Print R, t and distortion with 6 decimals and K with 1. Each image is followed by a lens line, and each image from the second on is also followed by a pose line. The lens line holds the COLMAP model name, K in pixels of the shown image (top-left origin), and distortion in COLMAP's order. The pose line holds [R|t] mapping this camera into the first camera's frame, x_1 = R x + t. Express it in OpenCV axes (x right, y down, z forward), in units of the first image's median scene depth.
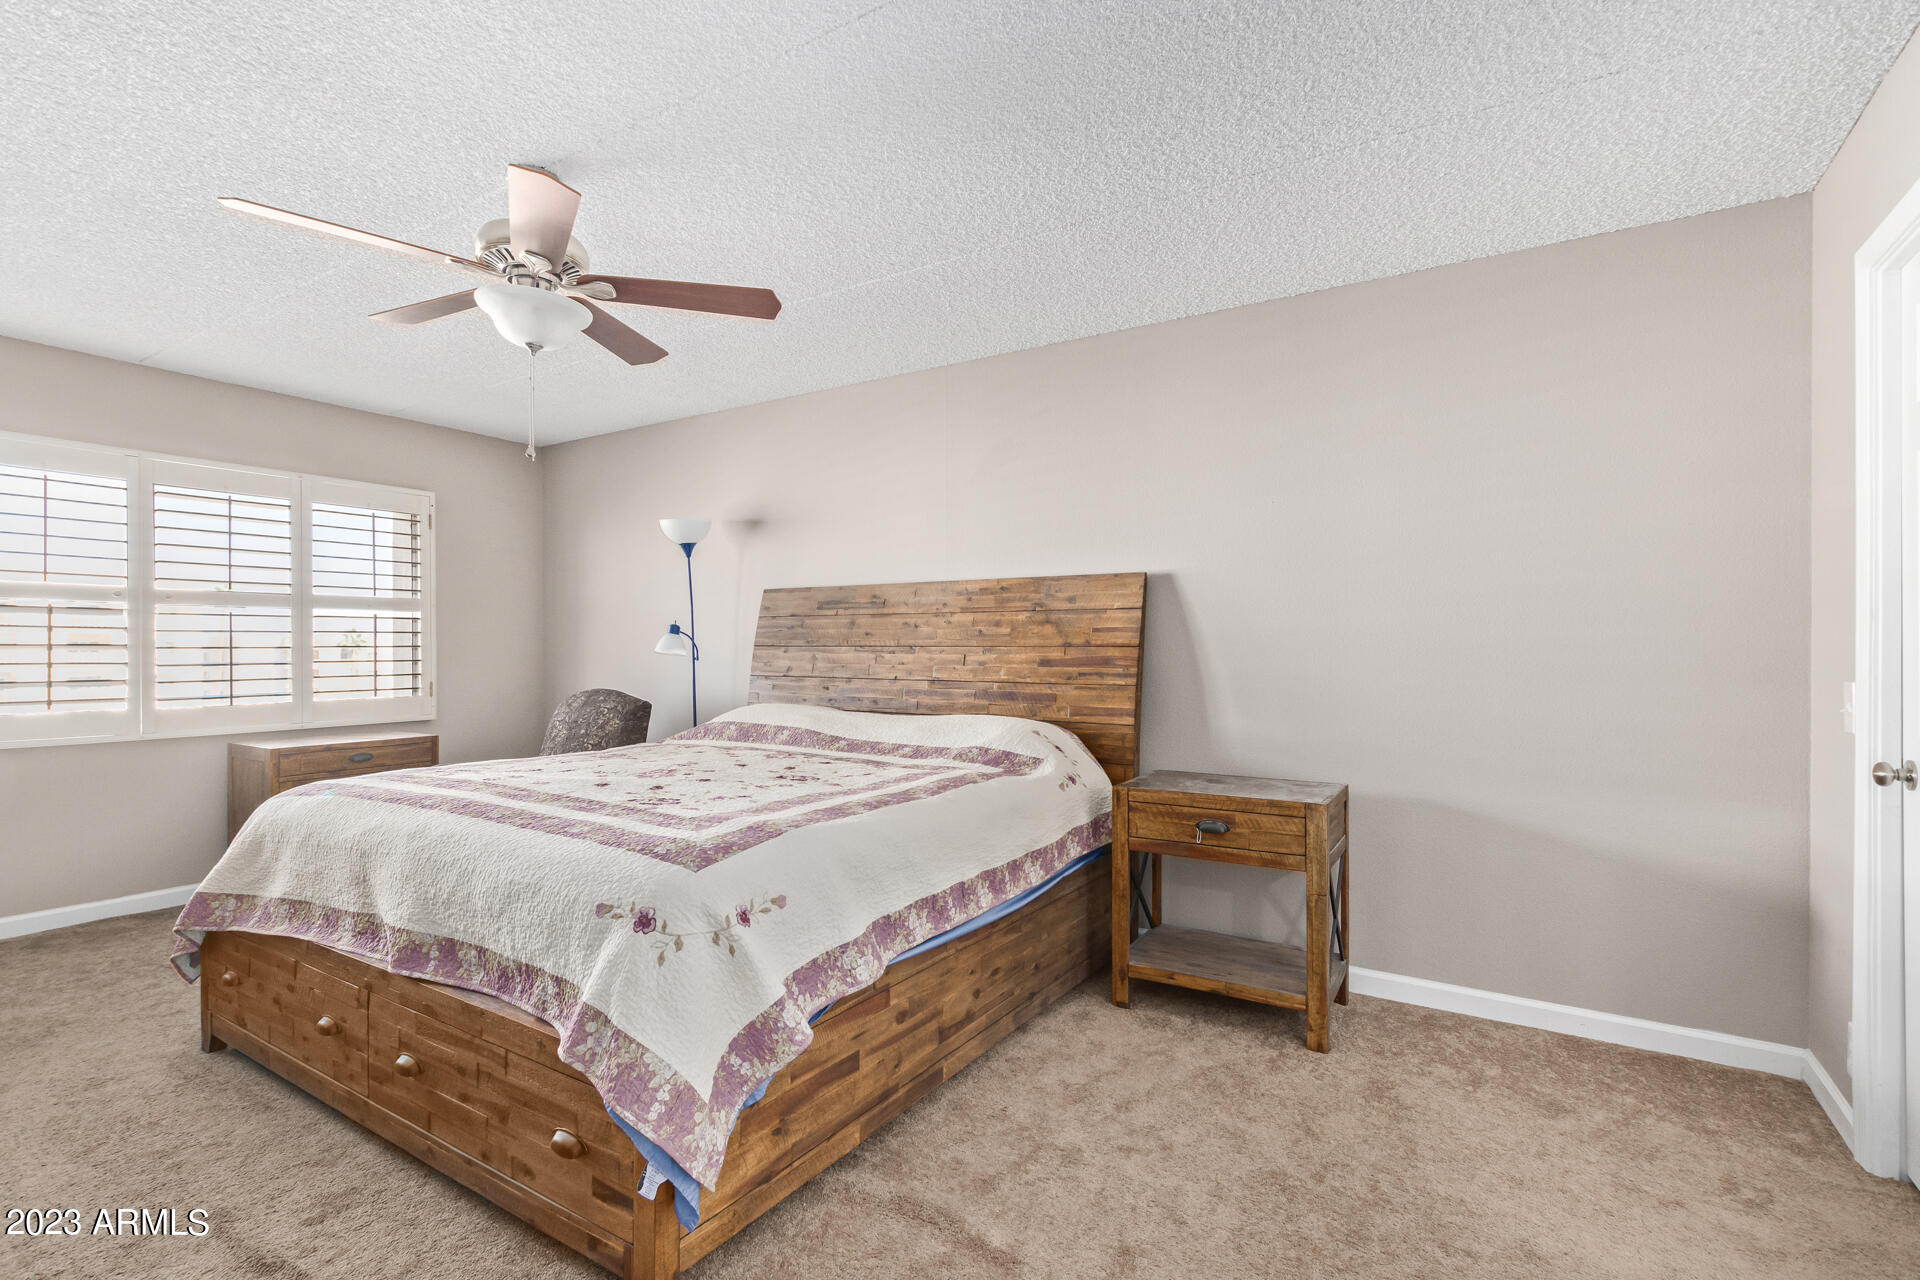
lens RADIAL K [[889.7, 0, 944.0], [0, 889.7, 647.8], [0, 0, 1]] dist [0.010959, -0.003683]
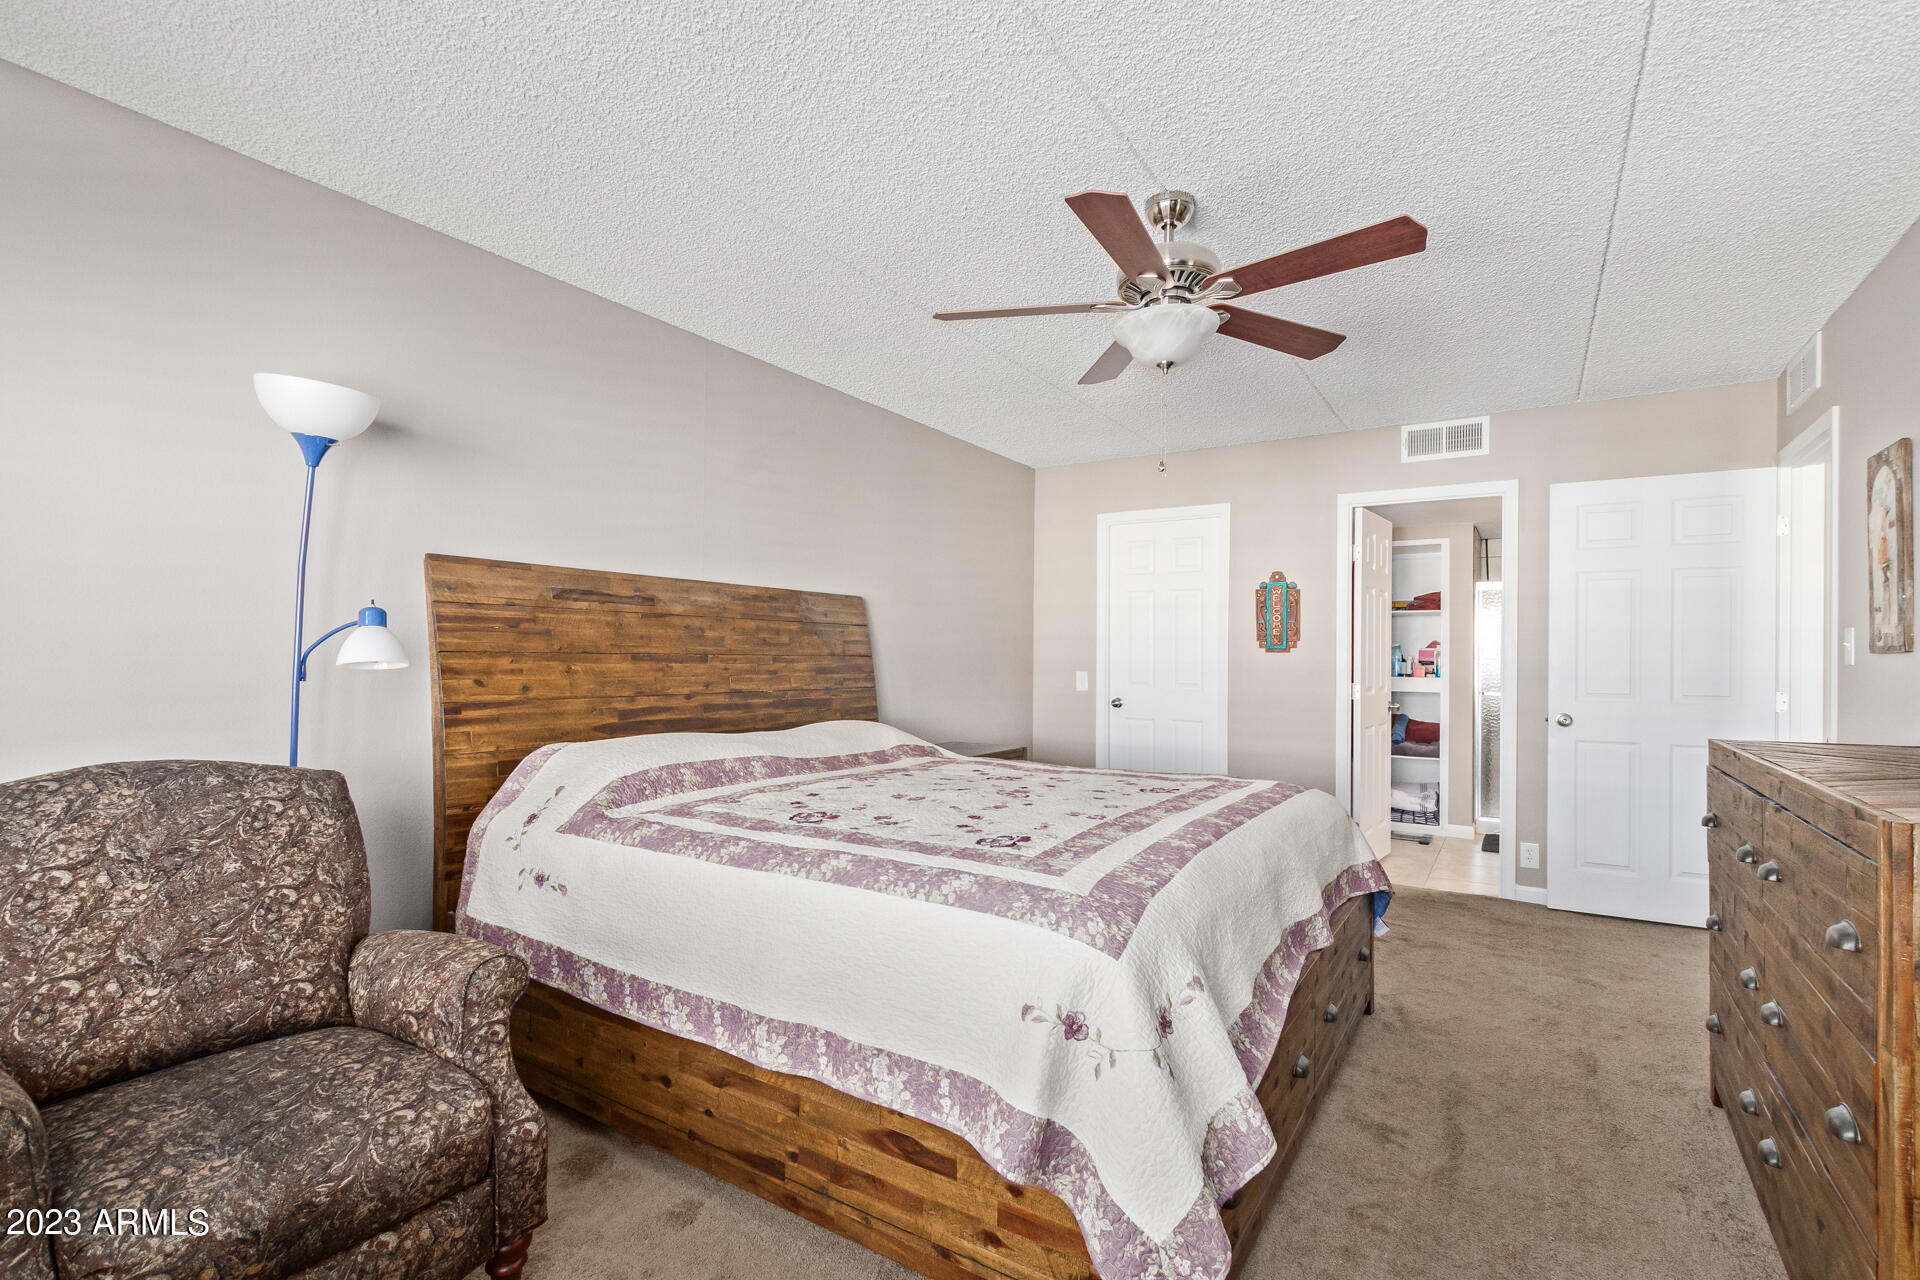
lens RADIAL K [[889.7, 0, 953.8], [0, 889.7, 645.1], [0, 0, 1]] dist [0.010959, -0.003683]
pose [[-0.003463, 0.010597, 0.999938, -0.987420], [-0.010075, 0.999893, -0.010631, -0.004356], [-0.999943, -0.010111, -0.003355, 0.839091]]
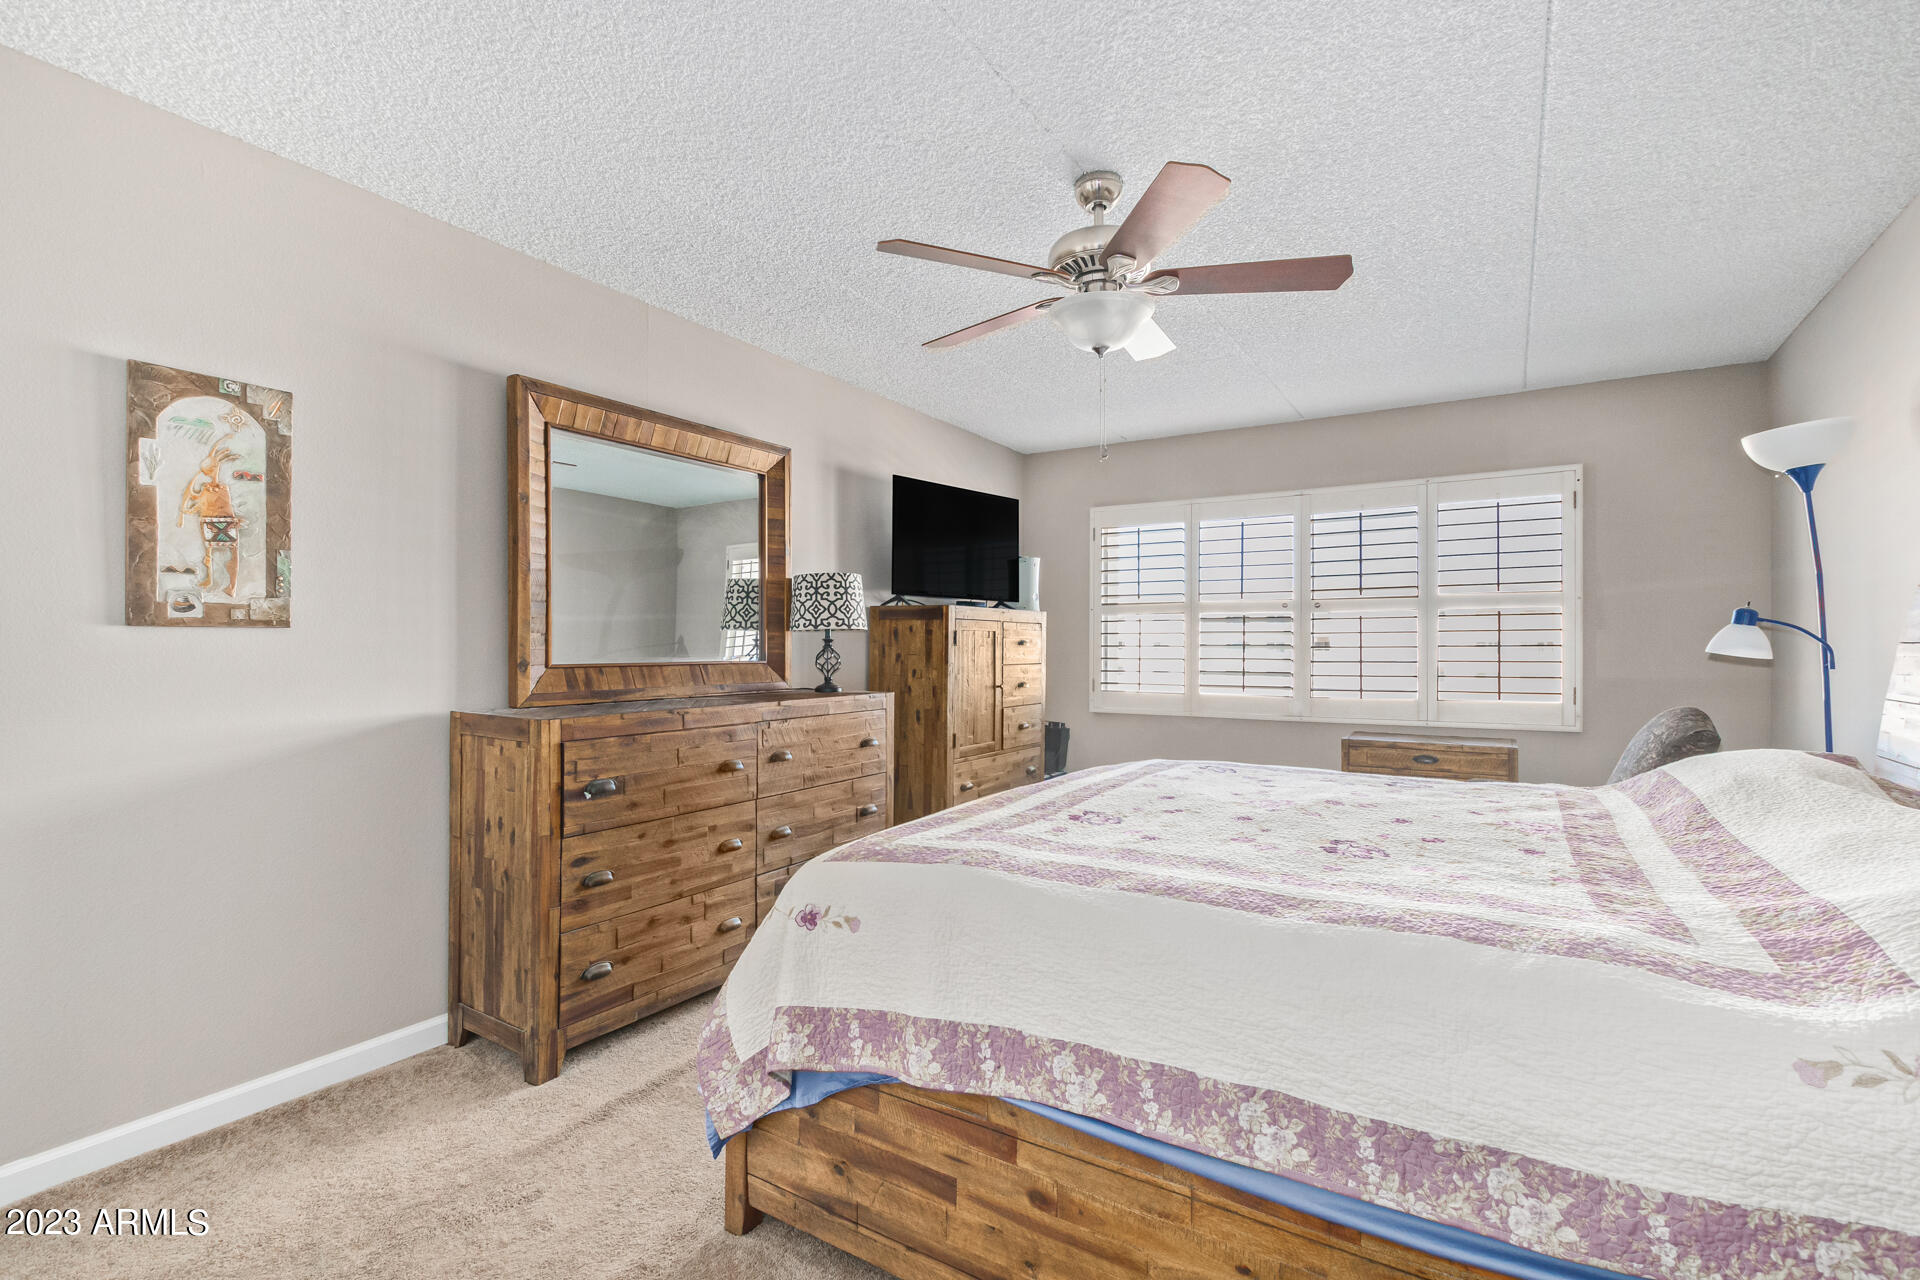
lens RADIAL K [[889.7, 0, 952.3], [0, 889.7, 635.0], [0, 0, 1]] dist [0.010959, -0.003683]
pose [[0.013925, -0.014340, -0.999800, 0.374567], [0.000572, 0.999897, -0.014333, 0.000693], [0.999903, -0.000372, 0.013932, 0.553408]]
